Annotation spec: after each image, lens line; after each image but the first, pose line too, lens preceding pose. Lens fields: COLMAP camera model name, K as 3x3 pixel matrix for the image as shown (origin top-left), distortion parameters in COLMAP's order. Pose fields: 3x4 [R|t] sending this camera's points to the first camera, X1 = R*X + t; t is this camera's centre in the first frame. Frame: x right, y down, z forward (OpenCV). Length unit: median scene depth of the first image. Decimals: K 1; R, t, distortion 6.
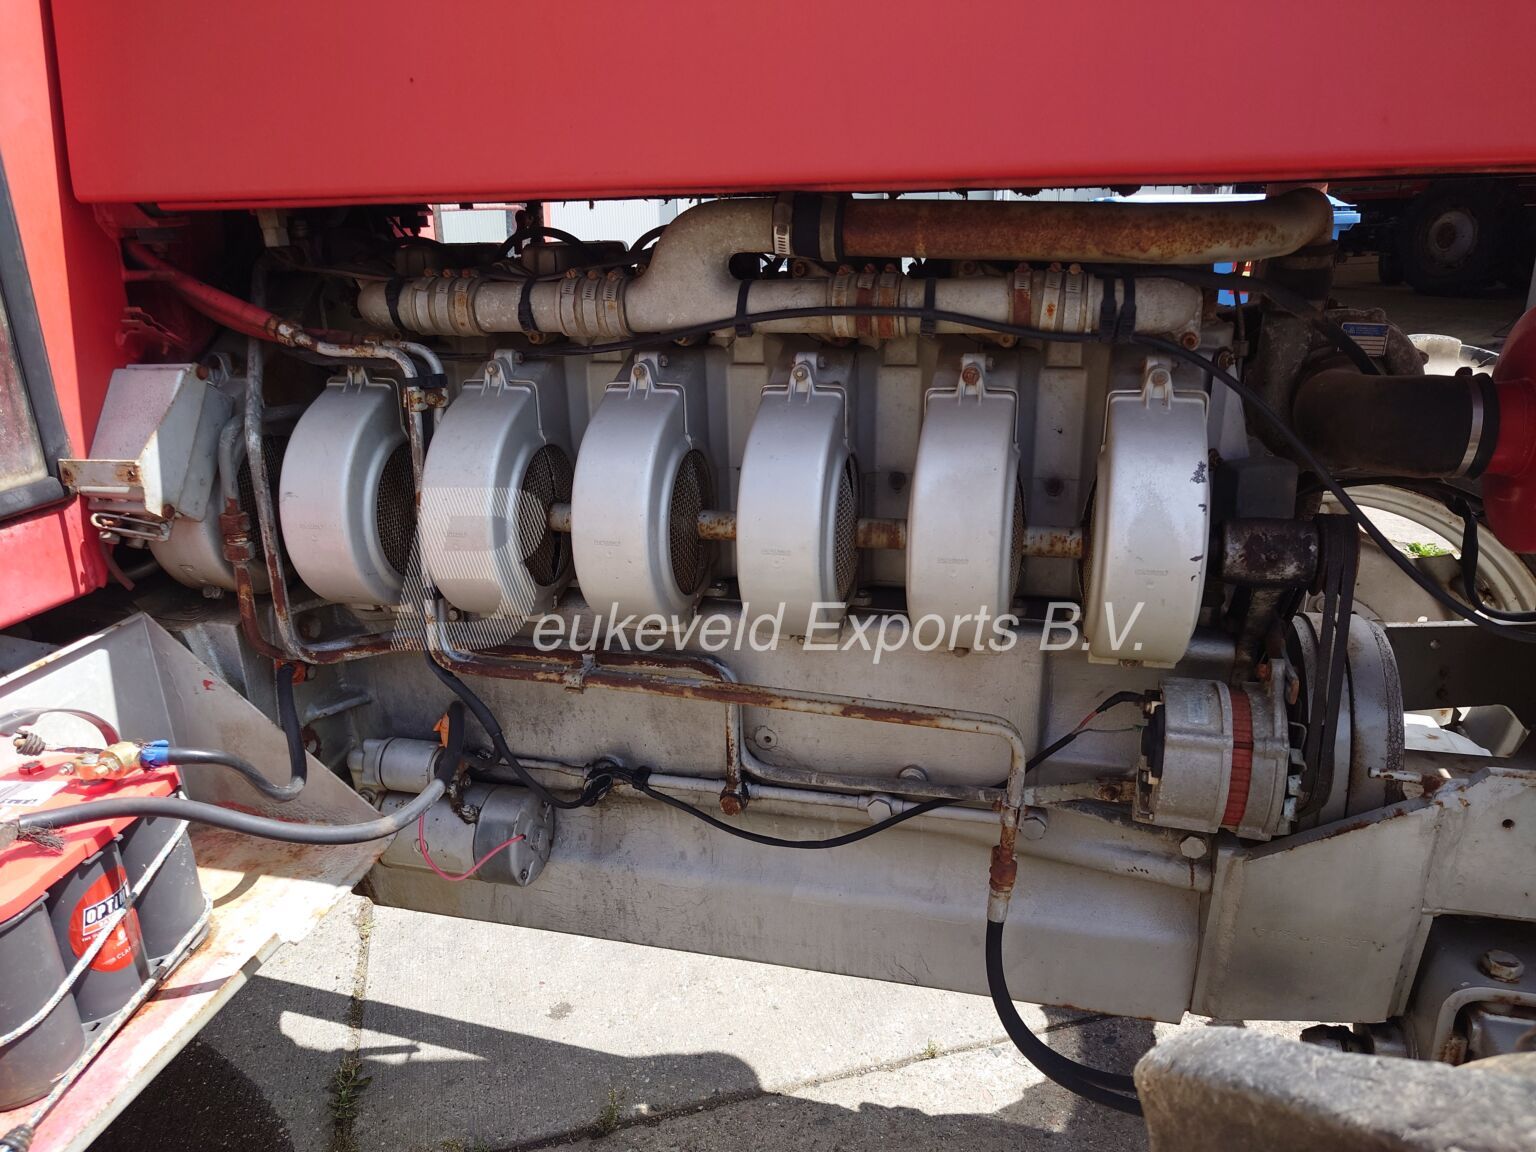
lens RADIAL K [[1103.6, 0, 768.0], [0, 1103.6, 576.0], [0, 0, 1]] dist [-0.008716, 0.014831]
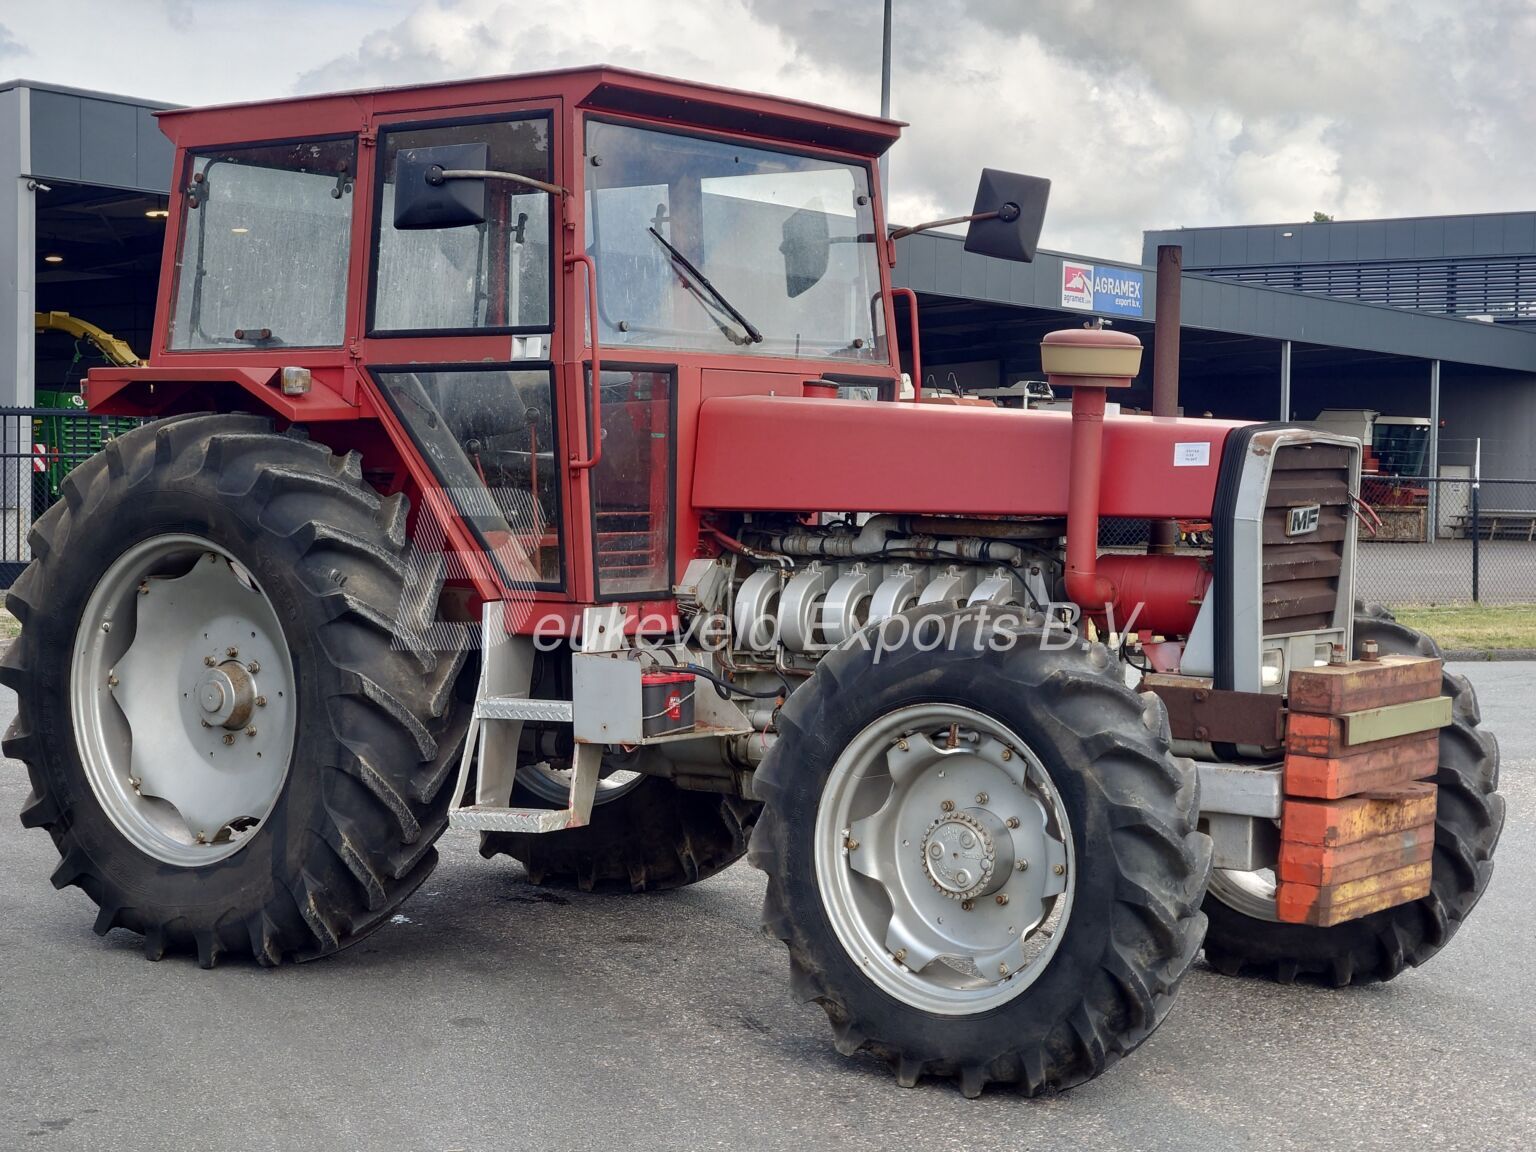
lens RADIAL K [[2607.4, 0, 768.0], [0, 2607.4, 576.0], [0, 0, 1]] dist [0.023974, 0.023863]
pose [[0.927830, 0.050482, -0.369572, 2.191922], [-0.154940, 0.953438, -0.258747, 1.636243], [0.339302, 0.297335, 0.892449, -5.172730]]
